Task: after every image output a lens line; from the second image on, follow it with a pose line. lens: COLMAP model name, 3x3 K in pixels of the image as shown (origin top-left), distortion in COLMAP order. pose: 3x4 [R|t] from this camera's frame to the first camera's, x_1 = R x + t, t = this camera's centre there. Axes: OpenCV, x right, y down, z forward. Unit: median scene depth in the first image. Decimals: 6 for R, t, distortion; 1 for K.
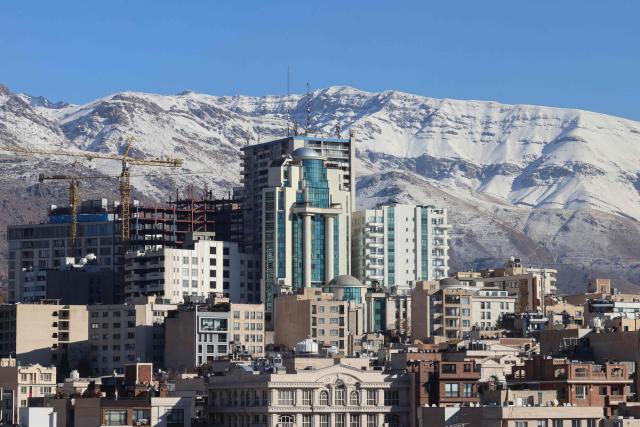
lens RADIAL K [[2005.2, 0, 320.0], [0, 2005.2, 213.5], [0, 0, 1]] dist [0.240743, 0.525932]
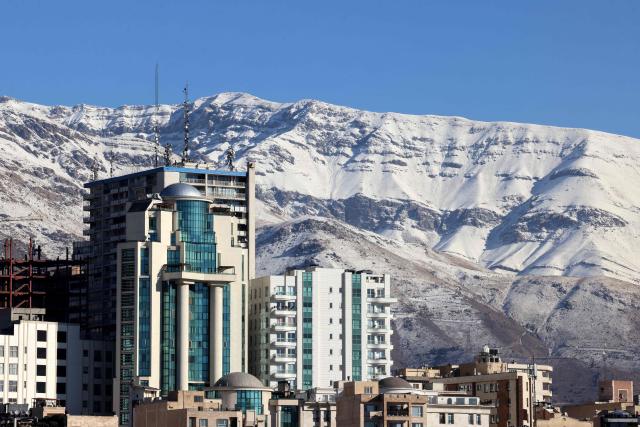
lens RADIAL K [[2005.2, 0, 320.0], [0, 2005.2, 213.5], [0, 0, 1]] dist [0.240743, 0.525932]
pose [[0.998390, 0.006060, 0.056396, 0.001215], [-0.004331, 0.999518, -0.030743, -0.002160], [-0.056555, 0.030449, 0.997935, 0.323810]]
